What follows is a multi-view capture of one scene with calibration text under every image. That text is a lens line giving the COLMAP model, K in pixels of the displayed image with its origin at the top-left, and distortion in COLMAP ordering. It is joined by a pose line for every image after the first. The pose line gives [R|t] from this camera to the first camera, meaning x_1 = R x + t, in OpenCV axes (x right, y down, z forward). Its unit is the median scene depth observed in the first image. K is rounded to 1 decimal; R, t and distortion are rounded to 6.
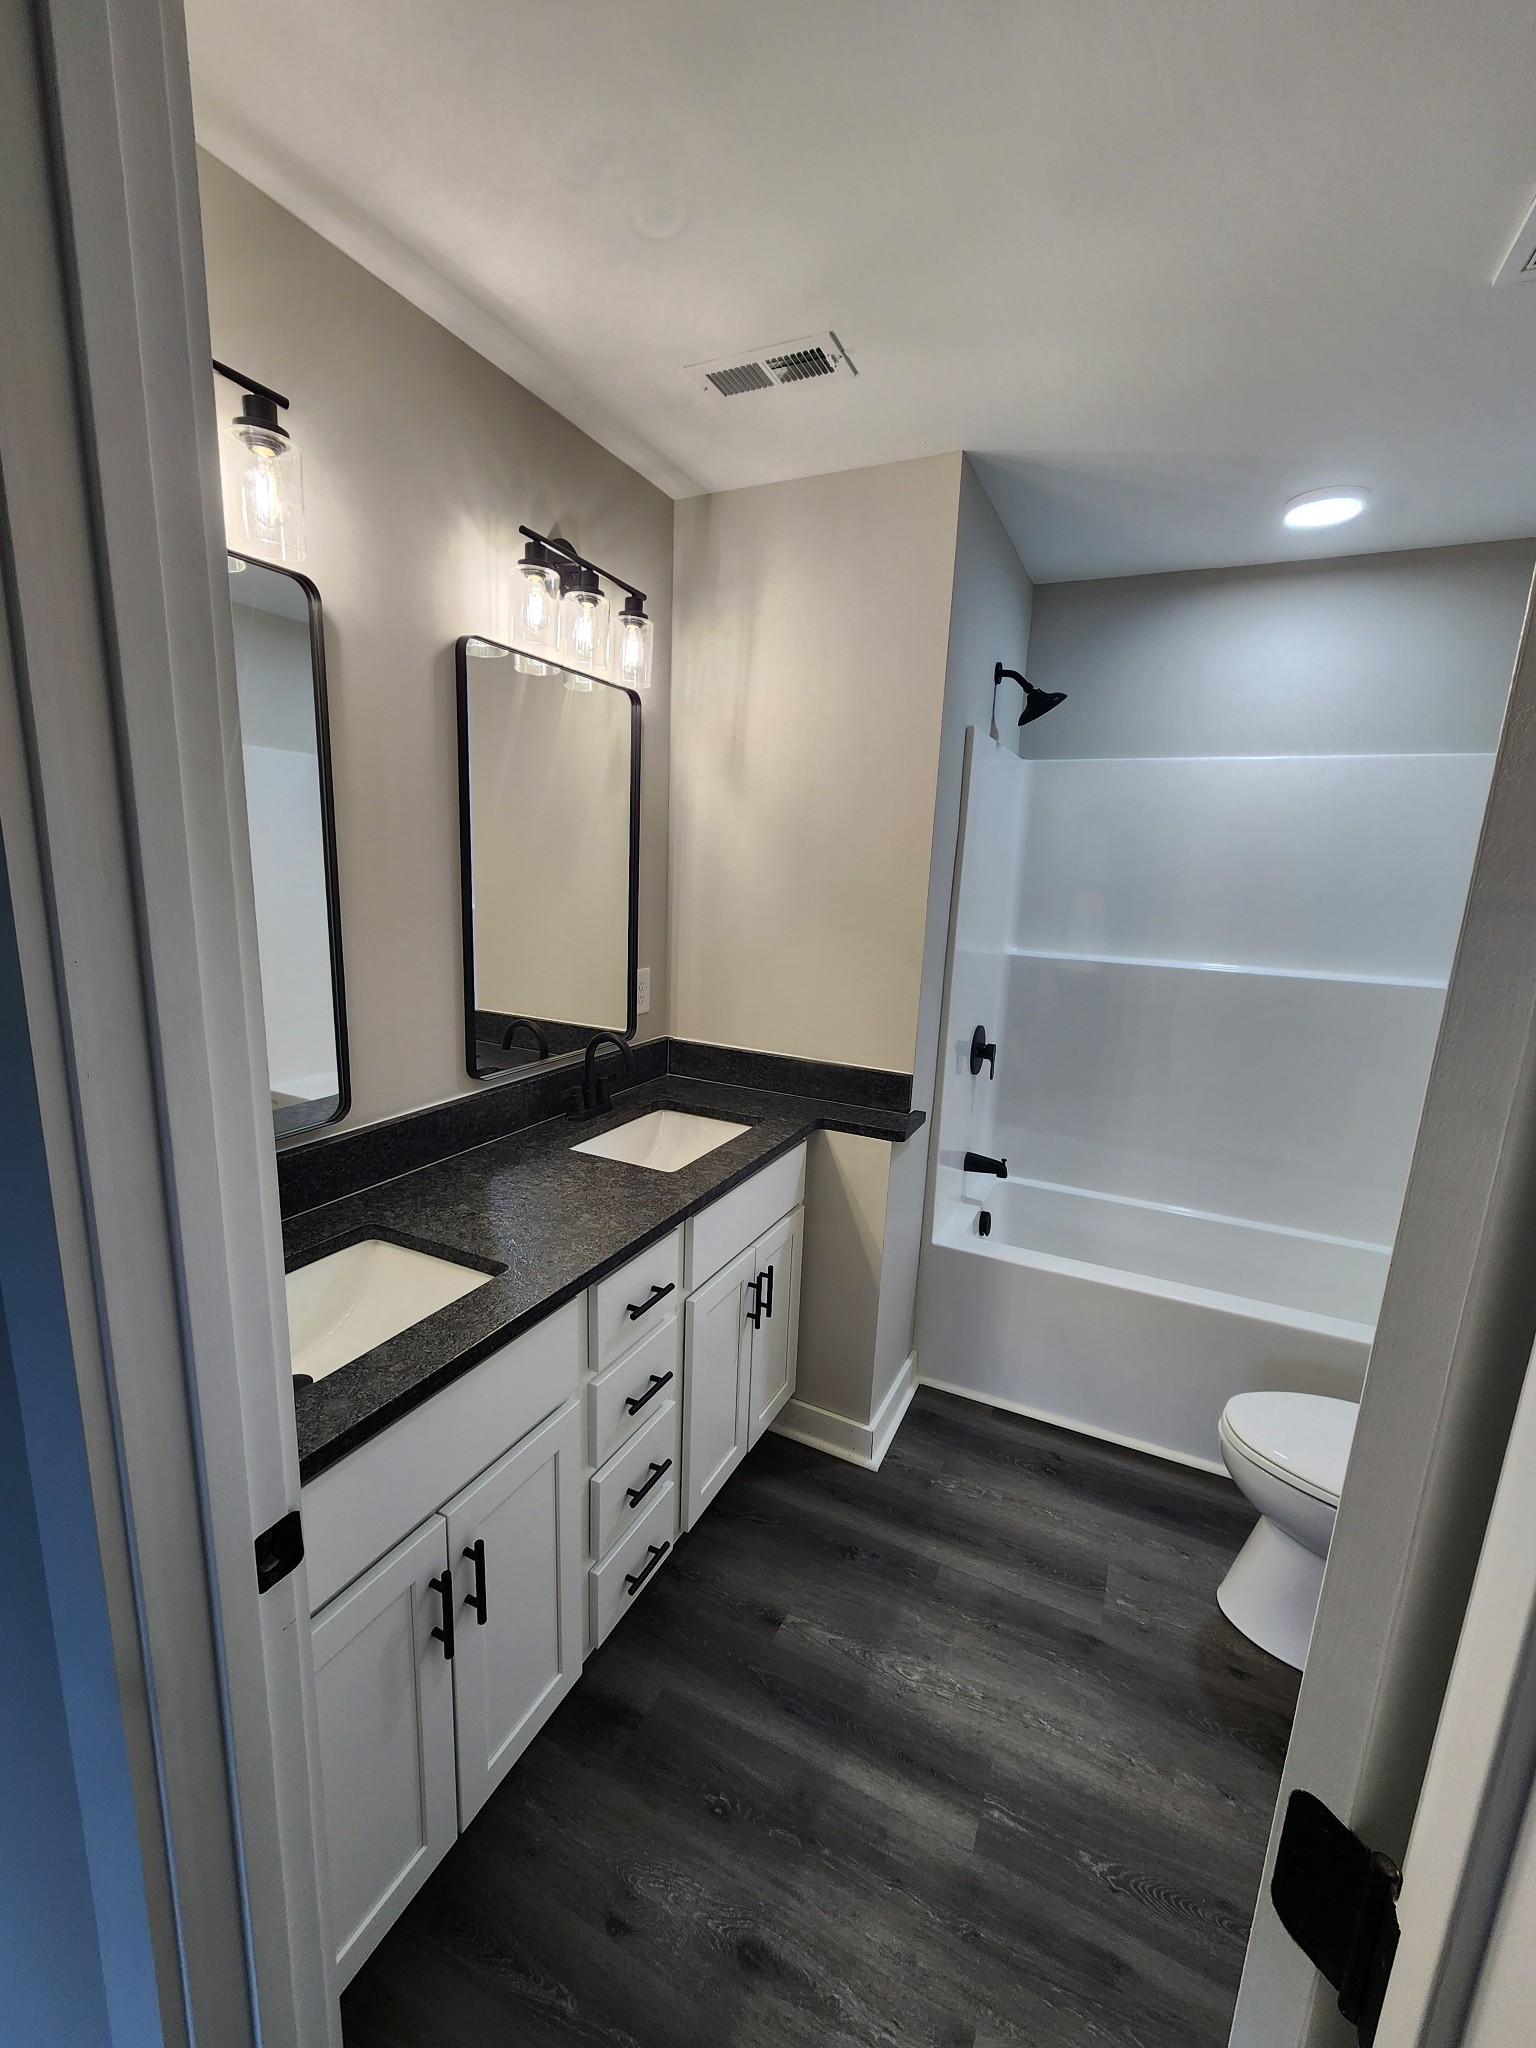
lens RADIAL K [[838.7, 0, 750.4], [0, 838.7, 1030.2], [0, 0, 1]] dist [-0.001195, 0.001409]
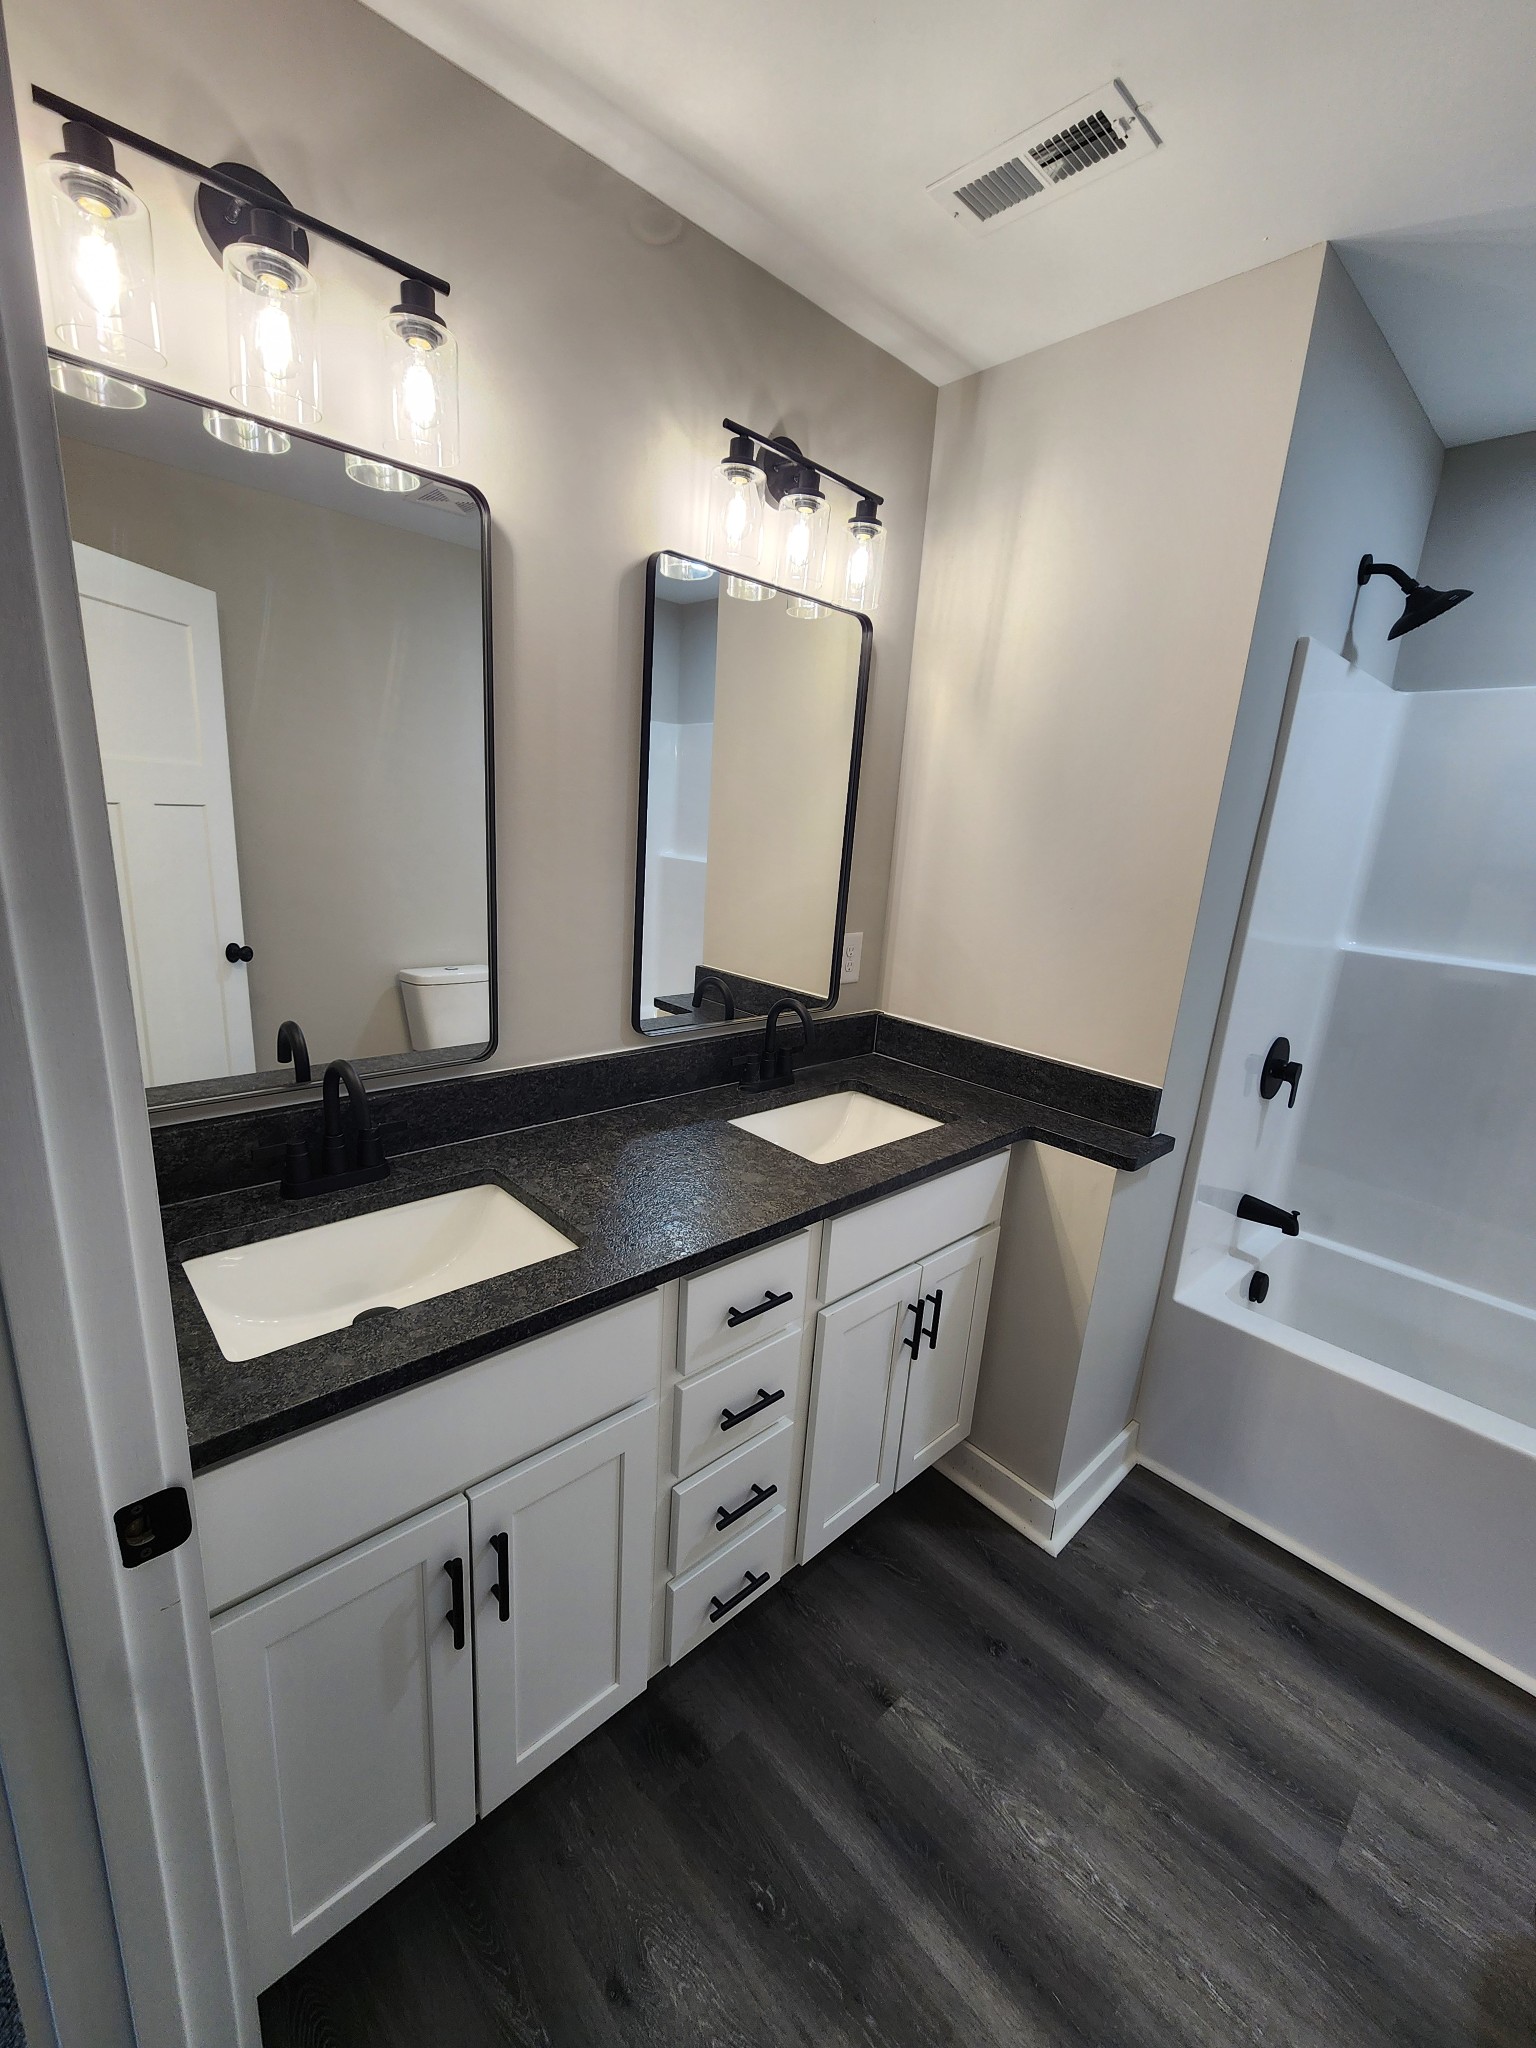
lens RADIAL K [[838.7, 0, 750.4], [0, 838.7, 1030.2], [0, 0, 1]] dist [-0.001195, 0.001409]
pose [[0.935551, 0.108598, -0.336082, 0.110296], [-0.097333, 0.993983, 0.050238, -0.005272], [0.339515, -0.014289, 0.940492, 0.151327]]
